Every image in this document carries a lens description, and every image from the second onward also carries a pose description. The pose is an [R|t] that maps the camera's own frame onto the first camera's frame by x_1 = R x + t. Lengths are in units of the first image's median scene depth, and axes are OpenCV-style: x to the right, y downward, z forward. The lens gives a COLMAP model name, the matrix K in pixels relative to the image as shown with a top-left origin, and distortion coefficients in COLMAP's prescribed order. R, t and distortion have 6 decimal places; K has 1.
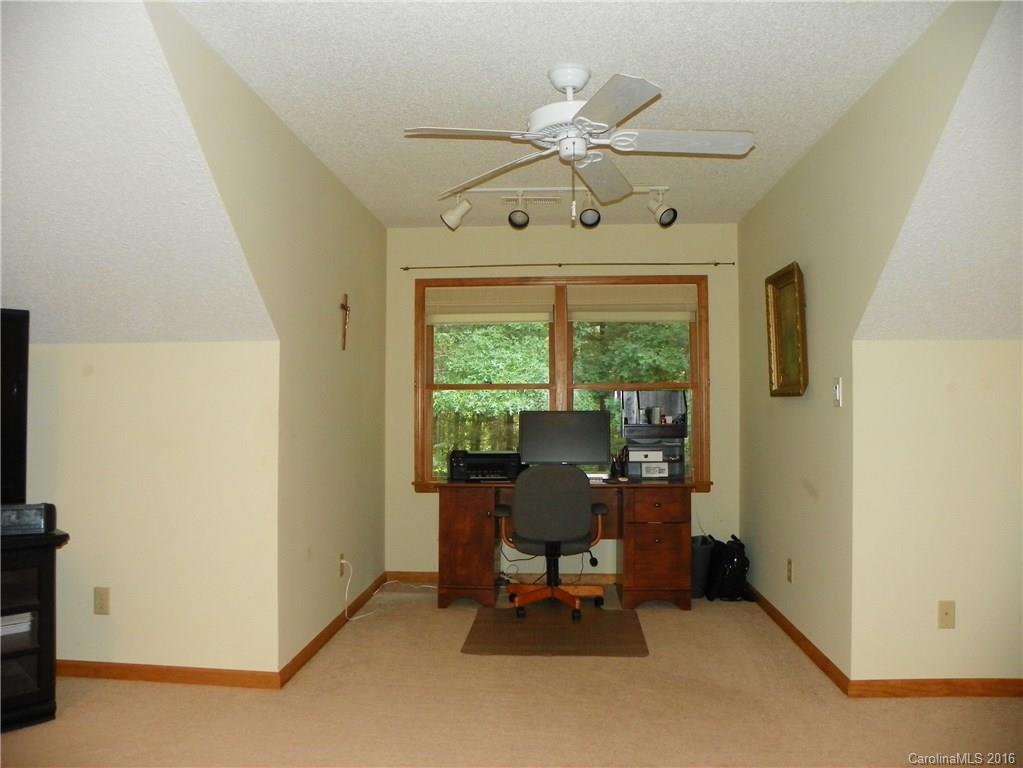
lens RADIAL K [[778.0, 0, 509.7], [0, 778.0, 377.8], [0, 0, 1]] dist [-0.164371, 0.115601]
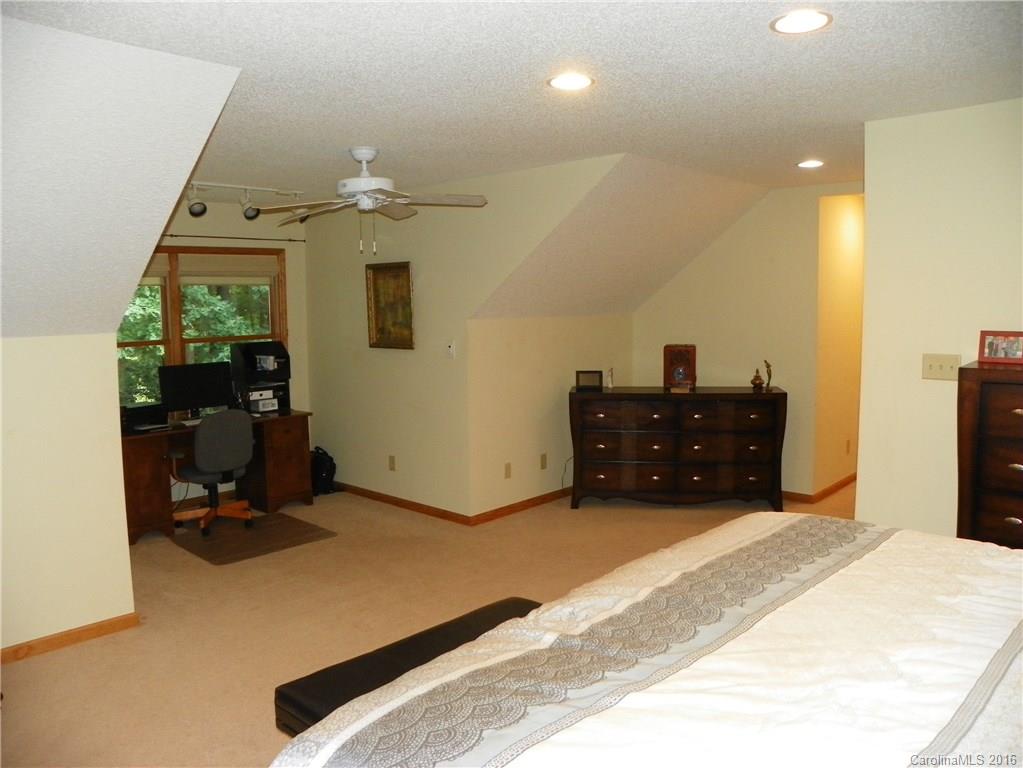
lens RADIAL K [[778.0, 0, 509.7], [0, 778.0, 377.8], [0, 0, 1]] dist [-0.164371, 0.115601]
pose [[0.636720, -0.083009, 0.766614, -0.569490], [-0.011445, 0.993062, 0.117035, -0.085592], [-0.771010, -0.083292, 0.631353, -0.121129]]
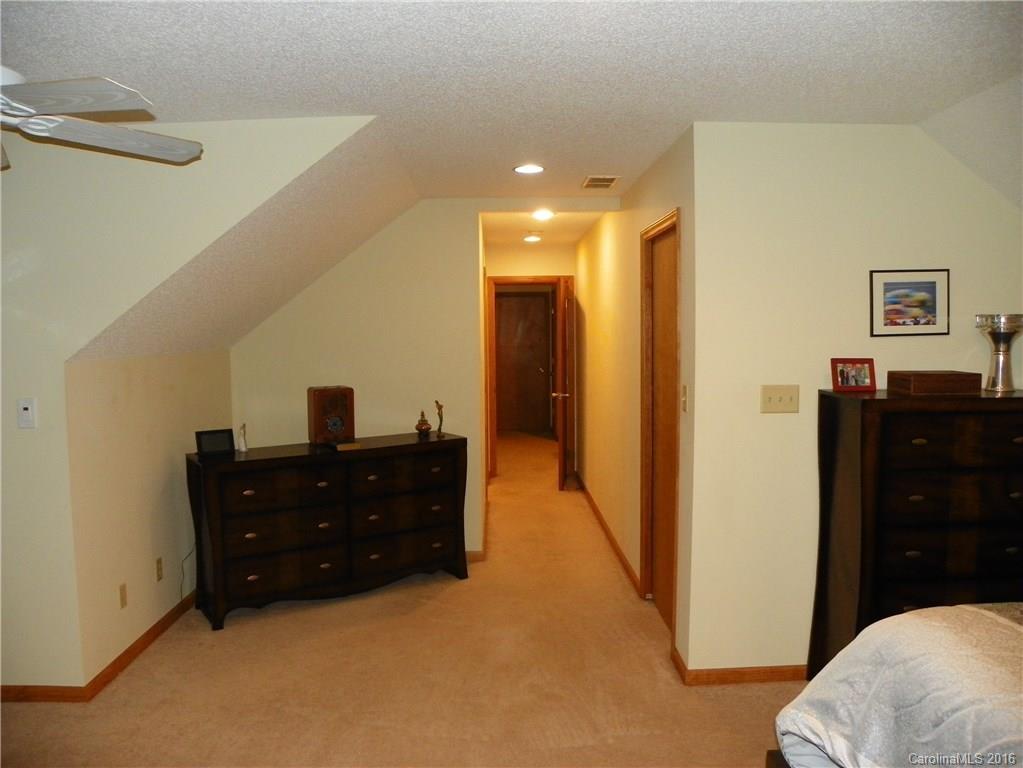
lens RADIAL K [[778.0, 0, 509.7], [0, 778.0, 377.8], [0, 0, 1]] dist [-0.164371, 0.115601]
pose [[-0.067417, -0.062829, 0.995745, -0.396229], [-0.021940, 0.997867, 0.061477, -0.070499], [-0.997484, -0.017702, -0.068652, 0.330569]]
